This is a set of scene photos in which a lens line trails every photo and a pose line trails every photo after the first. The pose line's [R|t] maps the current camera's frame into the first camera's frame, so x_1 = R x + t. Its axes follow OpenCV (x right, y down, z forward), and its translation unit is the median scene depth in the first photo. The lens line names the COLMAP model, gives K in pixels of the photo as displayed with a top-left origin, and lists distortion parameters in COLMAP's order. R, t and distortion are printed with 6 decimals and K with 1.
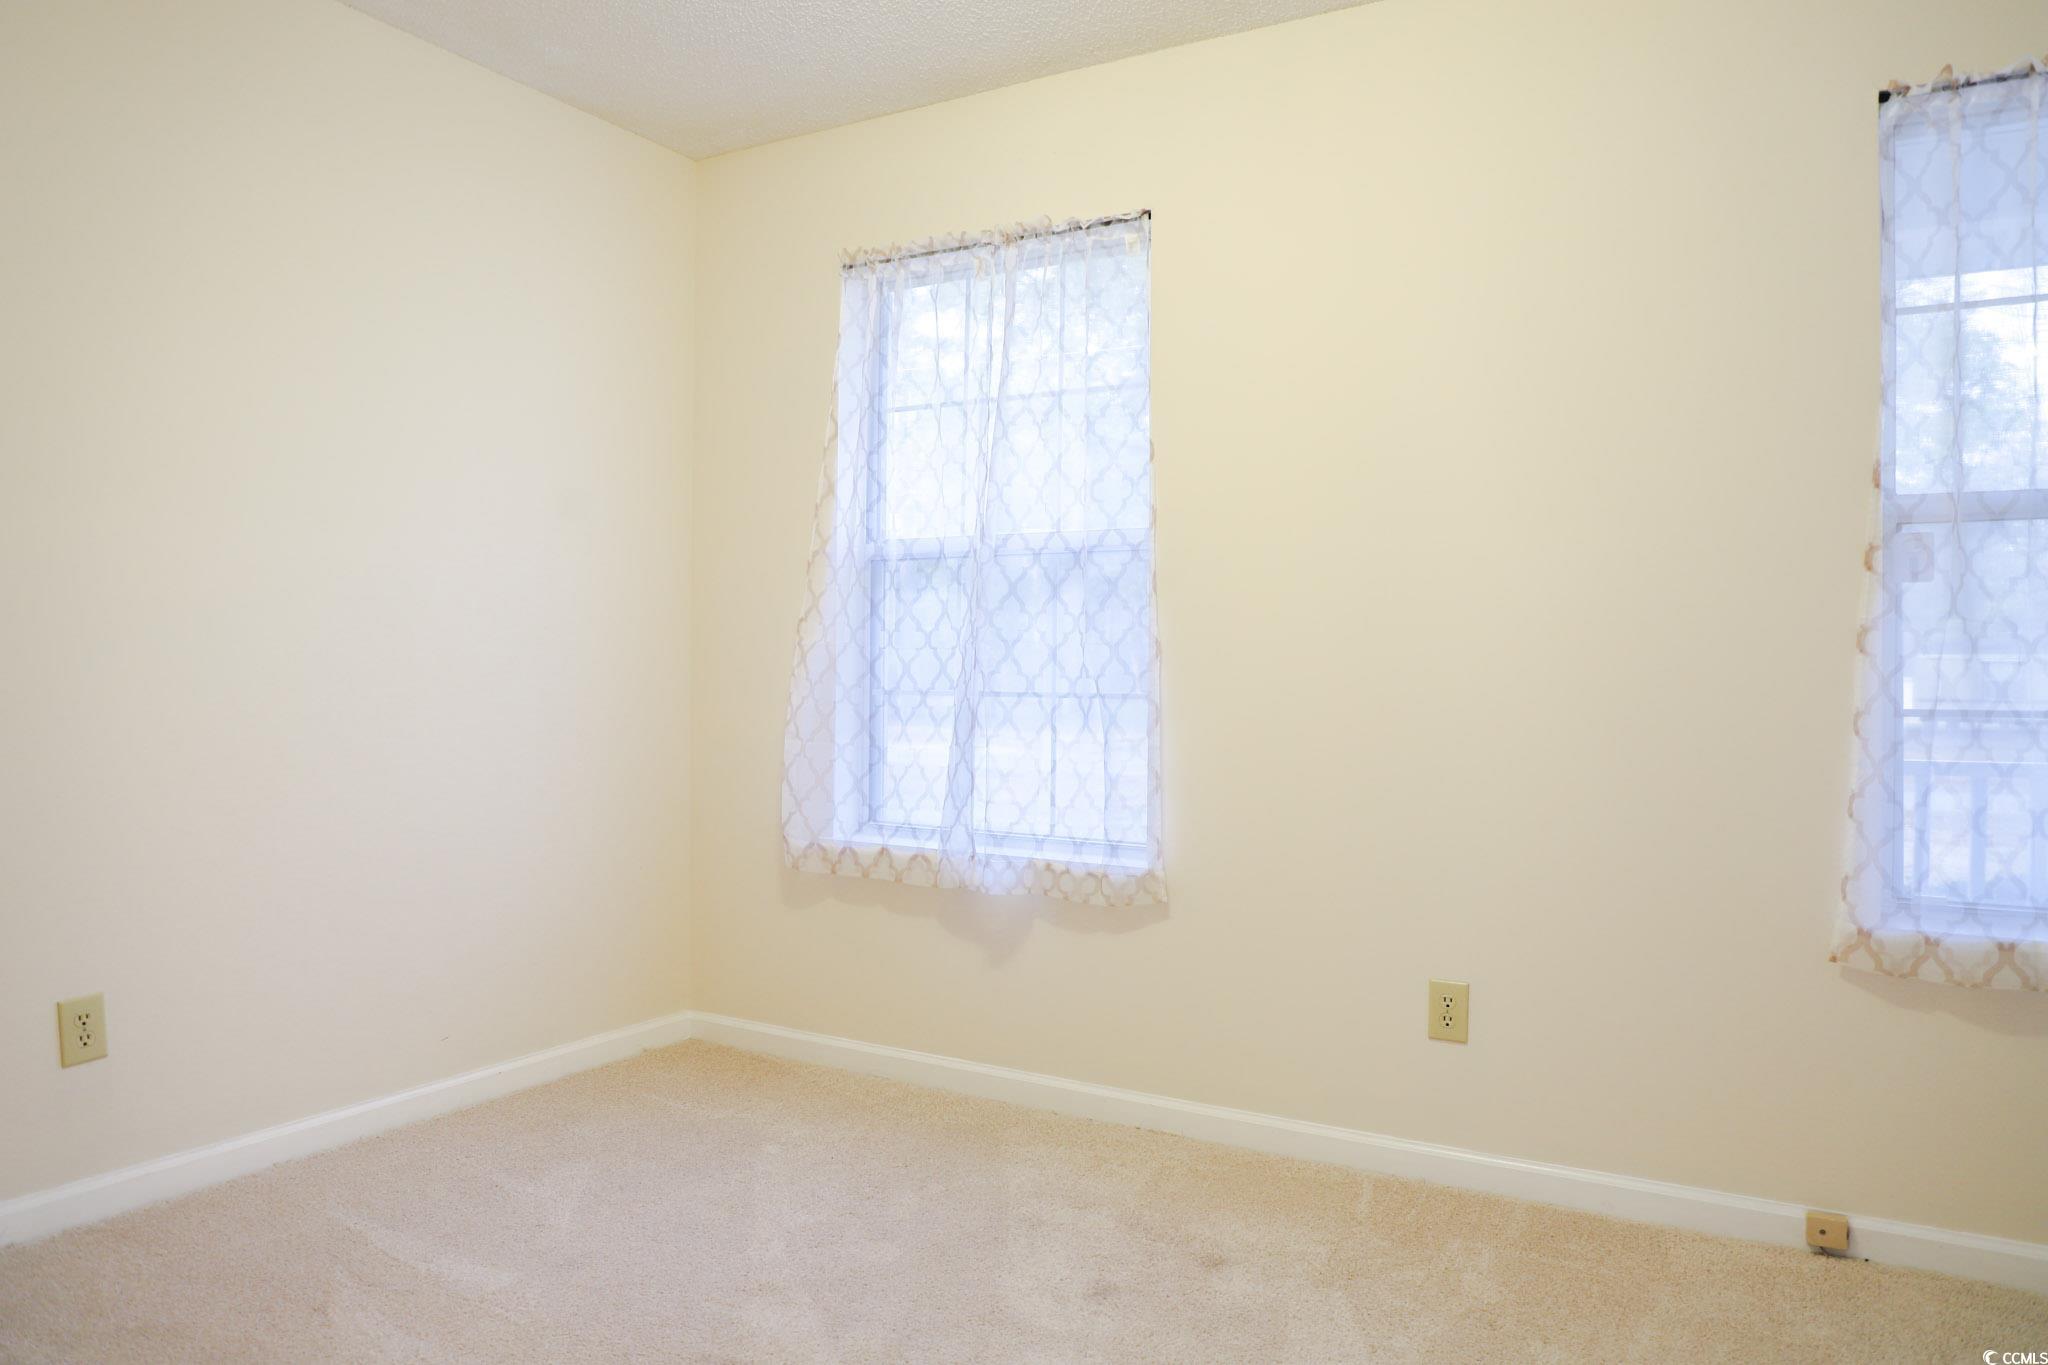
lens RADIAL K [[1418.6, 0, 984.0], [0, 1418.6, 656.1], [0, 0, 1]] dist [-0.067646, 0.023138]
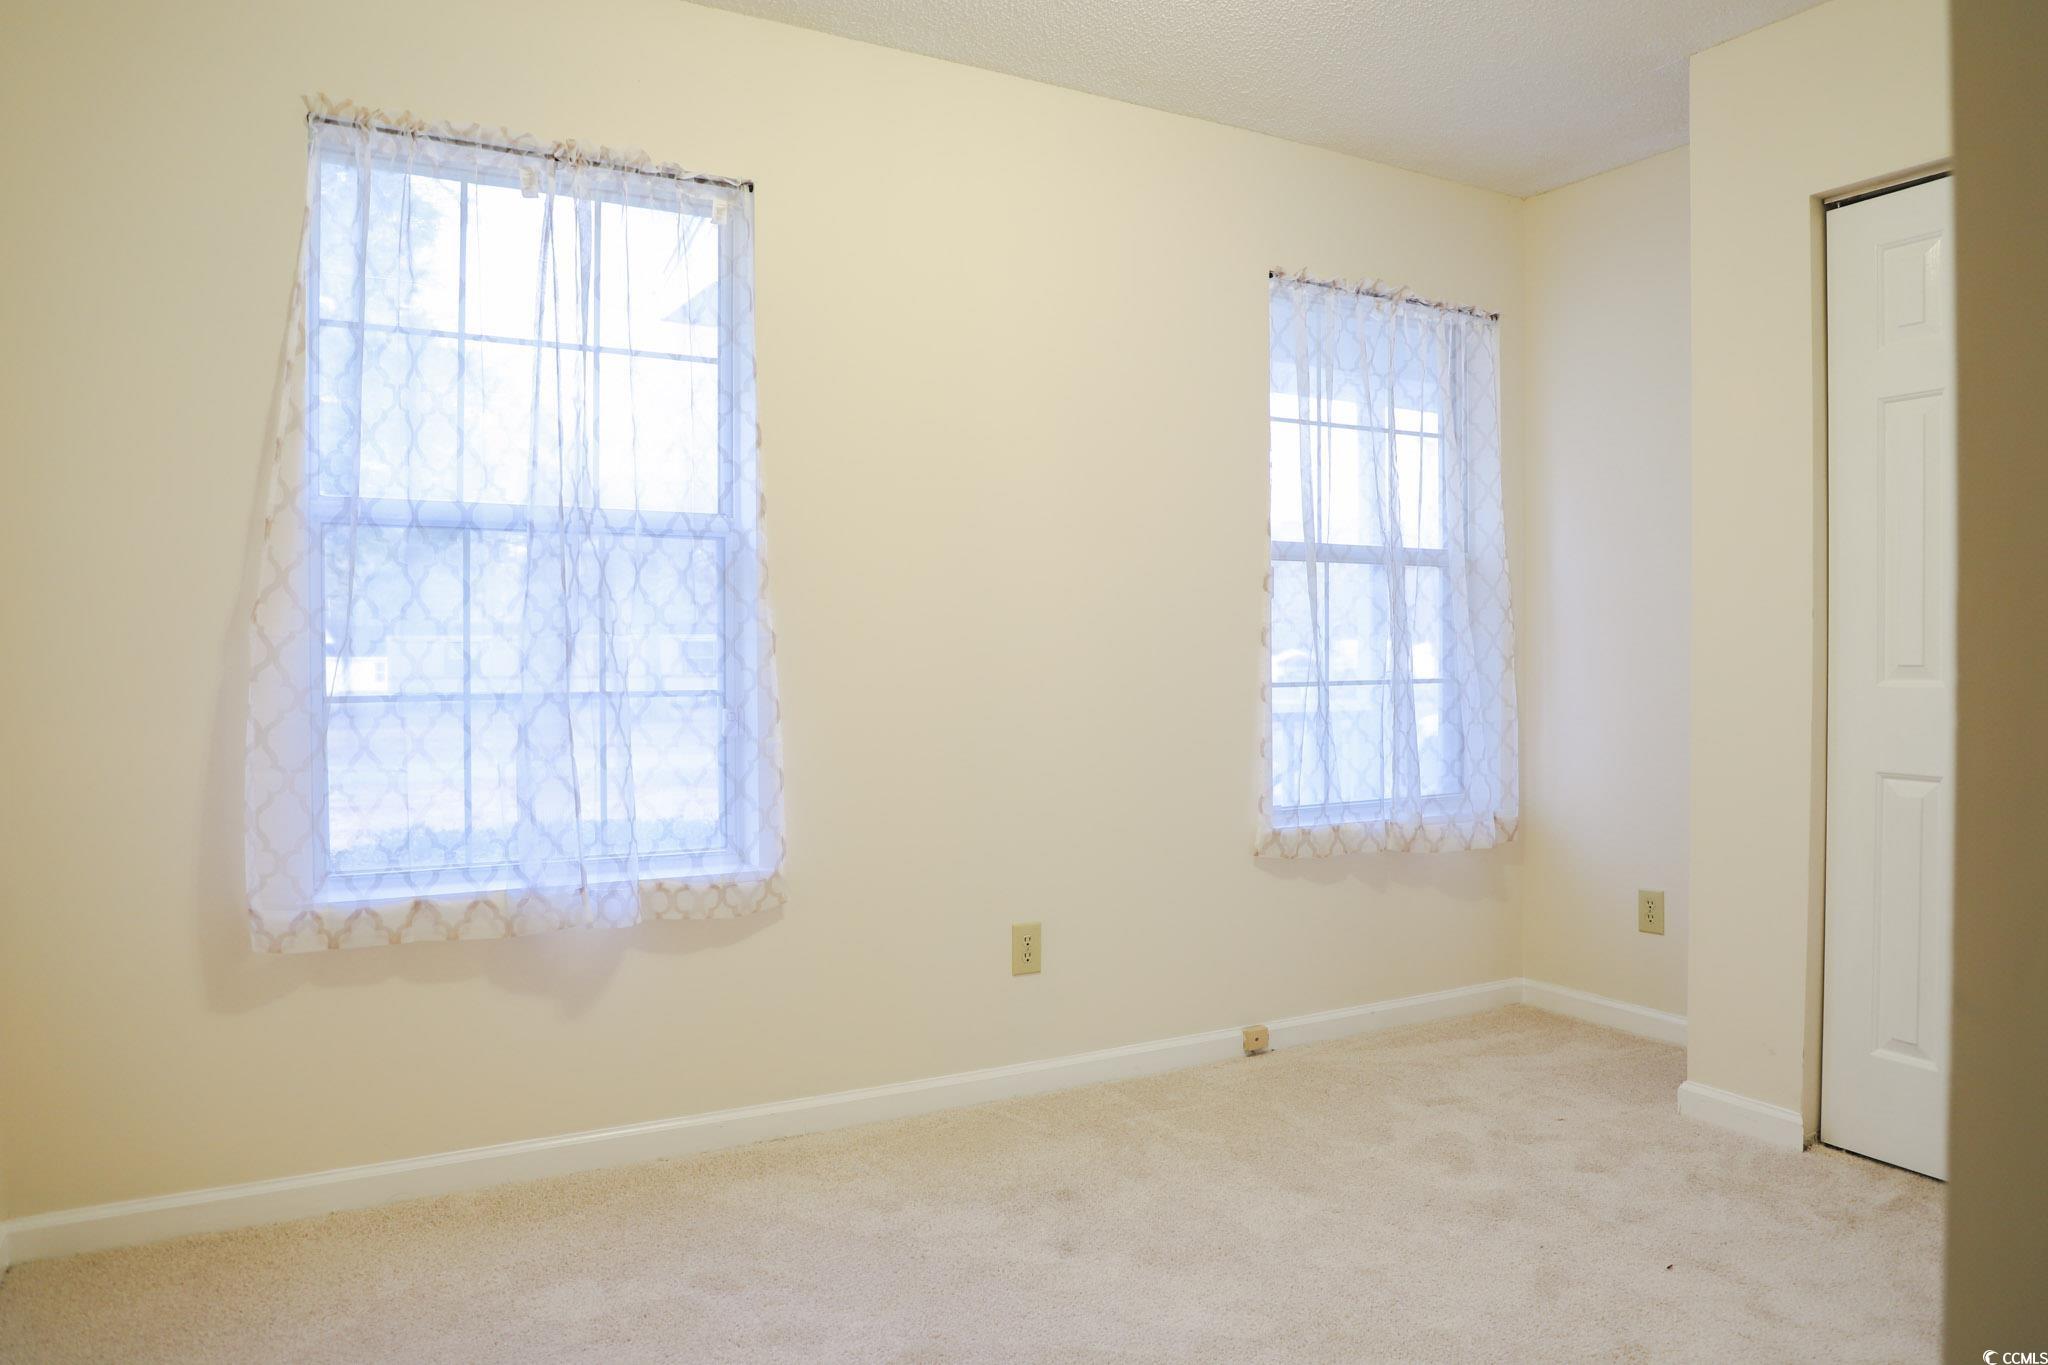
lens RADIAL K [[1418.6, 0, 1022.3], [0, 1418.6, 671.1], [0, 0, 1]] dist [-0.067646, 0.023138]
pose [[0.477732, -0.016244, 0.878355, -0.618932], [0.002277, 0.999849, 0.017252, -0.001877], [-0.878502, -0.006242, 0.477697, 0.373245]]
